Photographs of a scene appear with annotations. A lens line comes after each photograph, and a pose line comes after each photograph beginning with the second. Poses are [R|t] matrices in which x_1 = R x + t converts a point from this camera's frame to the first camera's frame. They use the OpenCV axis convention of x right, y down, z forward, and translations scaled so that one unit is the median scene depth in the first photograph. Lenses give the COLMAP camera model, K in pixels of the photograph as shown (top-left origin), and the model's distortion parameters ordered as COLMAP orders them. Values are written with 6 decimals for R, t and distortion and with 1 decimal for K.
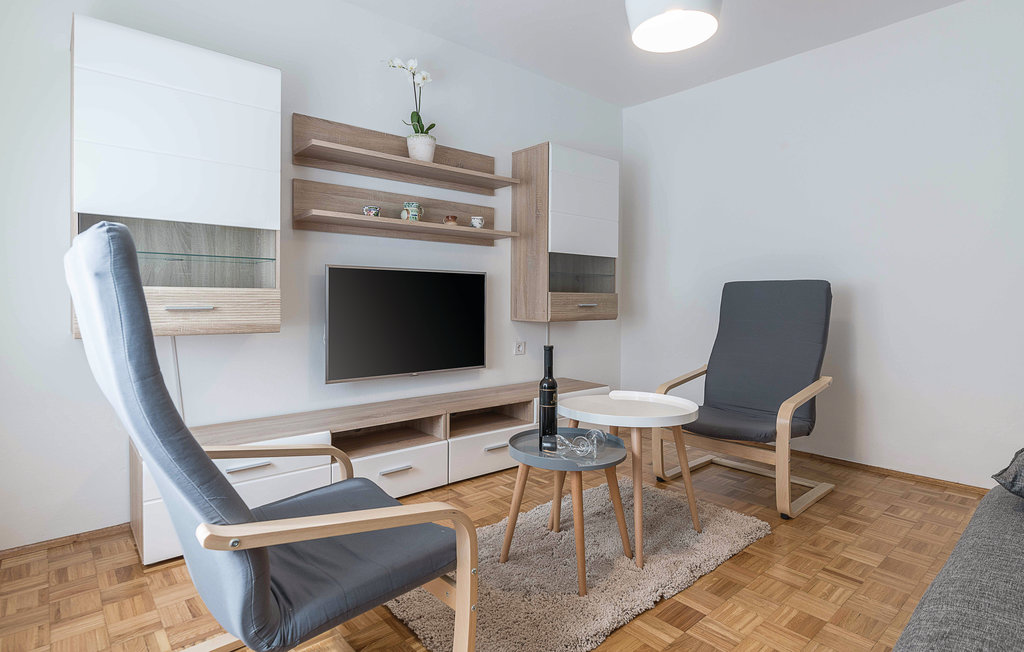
lens RADIAL K [[532.1, 0, 510.5], [0, 532.1, 292.0], [0, 0, 1]] dist [-0.000077, -0.000075]
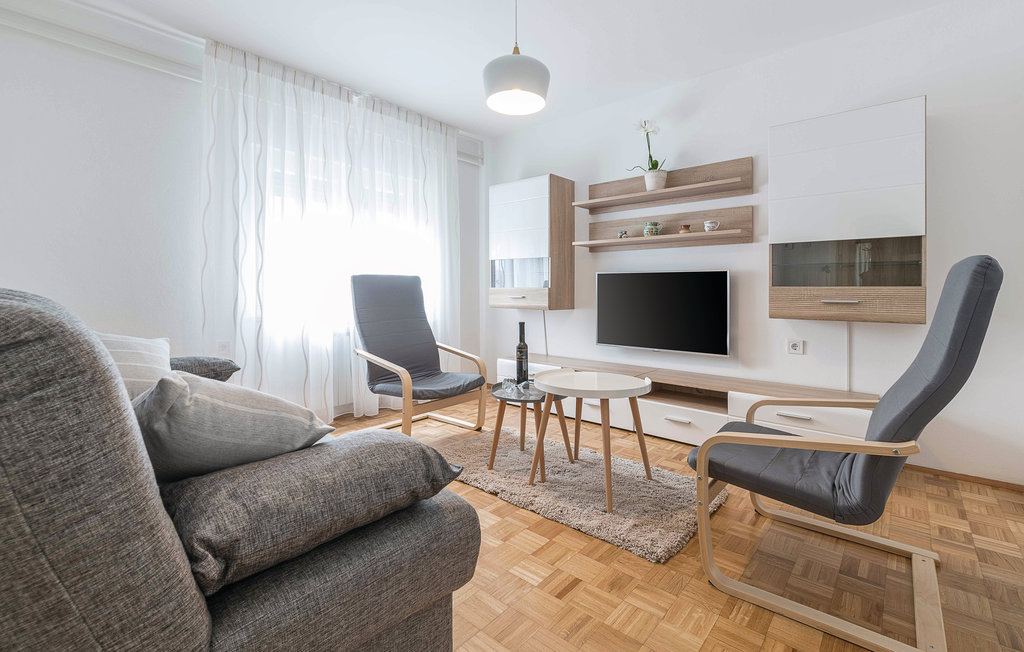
lens RADIAL K [[439.5, 0, 530.8], [0, 439.5, 298.8], [0, 0, 1]] dist [0.003396, 0.000057]
pose [[0.166455, 0.007551, -0.986020, 0.918386], [0.004001, 0.999957, 0.008333, 0.015408], [0.986041, -0.005332, 0.166418, 0.545863]]
